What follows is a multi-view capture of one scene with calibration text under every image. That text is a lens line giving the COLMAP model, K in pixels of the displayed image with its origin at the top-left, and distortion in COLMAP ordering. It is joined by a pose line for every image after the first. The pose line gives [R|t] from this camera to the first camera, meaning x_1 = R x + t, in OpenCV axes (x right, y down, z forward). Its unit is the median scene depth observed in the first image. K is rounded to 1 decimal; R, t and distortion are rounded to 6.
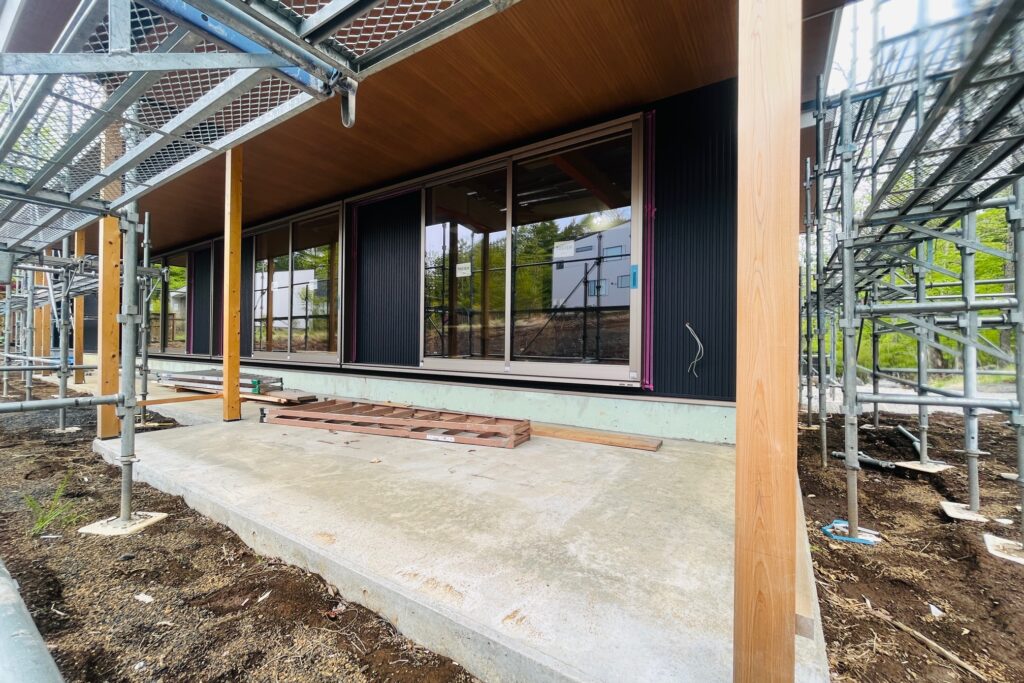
lens RADIAL K [[411.9, 0, 509.0], [0, 411.9, 344.2], [0, 0, 1]] dist [-0.003398, -0.000210]
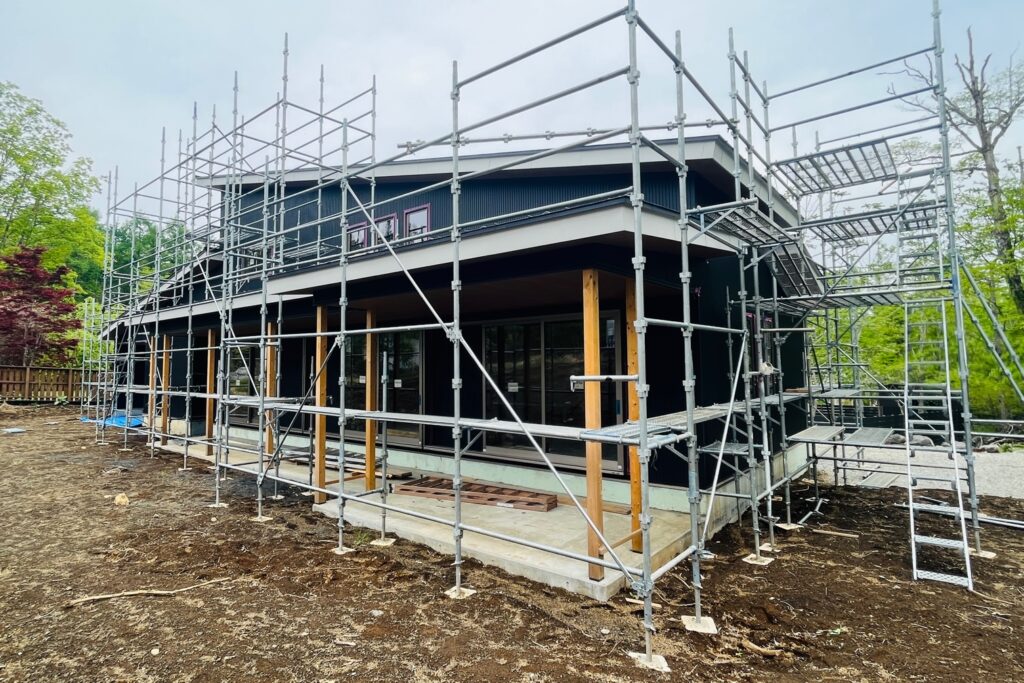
lens RADIAL K [[411.9, 0, 509.0], [0, 411.9, 344.2], [0, 0, 1]] dist [-0.003398, -0.000210]
pose [[0.994992, -0.026342, -0.096416, 0.038306], [0.012530, 0.989910, -0.141140, -0.205764], [0.099161, 0.139225, 0.985283, -0.832381]]
